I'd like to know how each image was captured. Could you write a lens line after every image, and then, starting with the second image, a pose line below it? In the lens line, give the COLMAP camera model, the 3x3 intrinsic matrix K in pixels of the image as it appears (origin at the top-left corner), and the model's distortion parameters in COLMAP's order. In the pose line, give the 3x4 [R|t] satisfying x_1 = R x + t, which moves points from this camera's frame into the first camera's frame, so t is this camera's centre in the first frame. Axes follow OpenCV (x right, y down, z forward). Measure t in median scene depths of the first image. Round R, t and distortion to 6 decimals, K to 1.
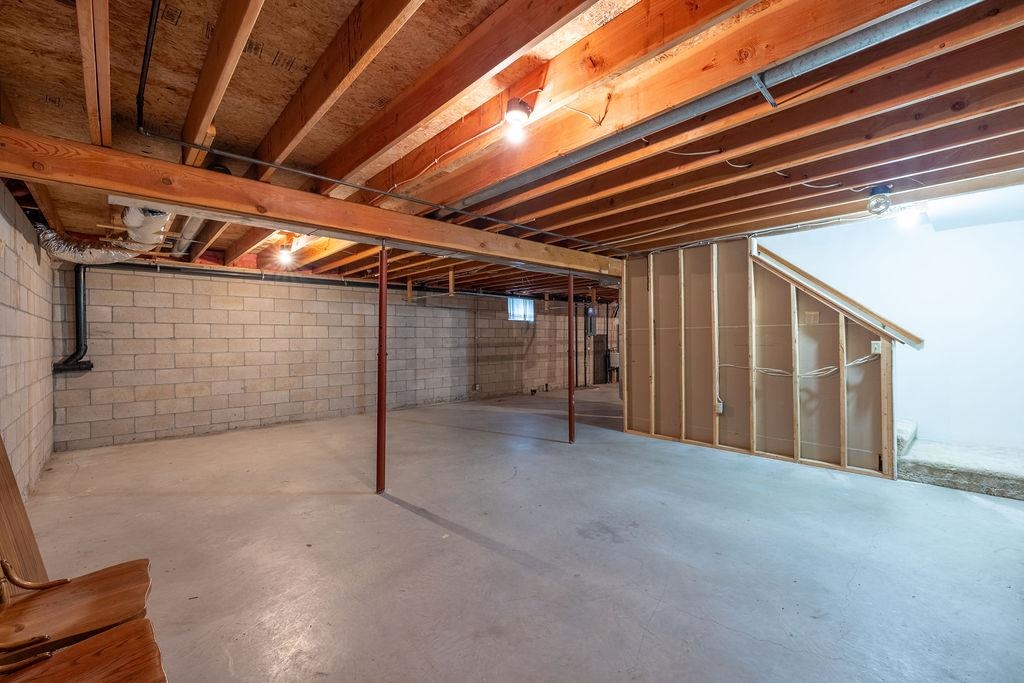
lens RADIAL K [[432.0, 0, 513.3], [0, 432.0, 338.1], [0, 0, 1]] dist [0.000922, 0.000043]
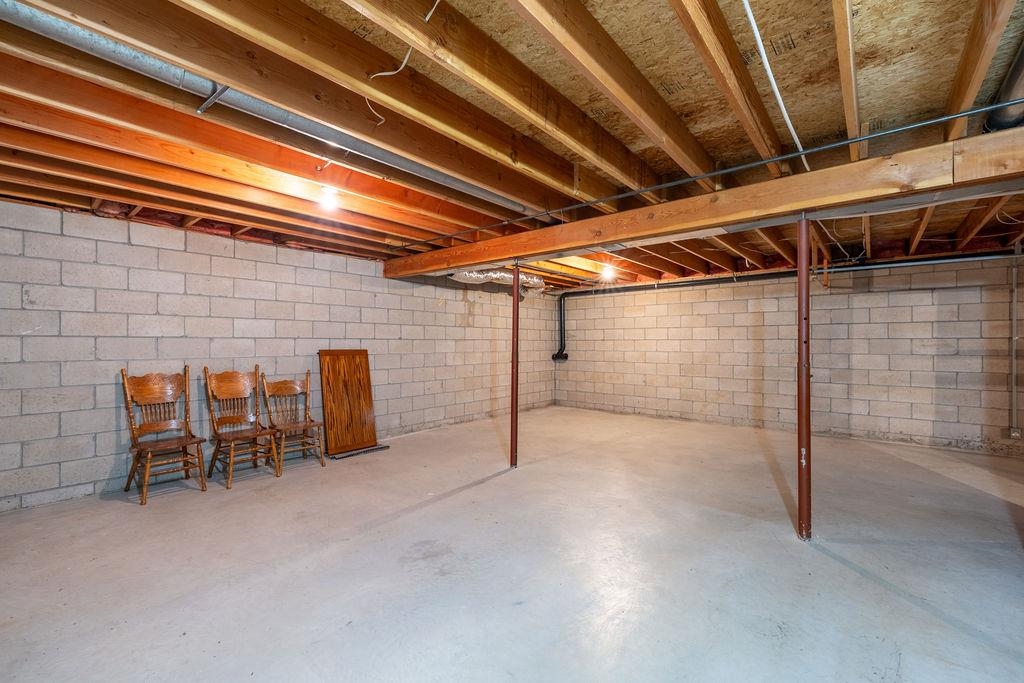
lens RADIAL K [[432.0, 0, 513.3], [0, 432.0, 338.1], [0, 0, 1]] dist [0.000922, 0.000043]
pose [[0.119517, -0.003076, -0.992827, 0.578369], [0.002872, 0.999992, -0.002752, -0.002535], [0.992828, -0.002522, 0.119524, 0.544796]]
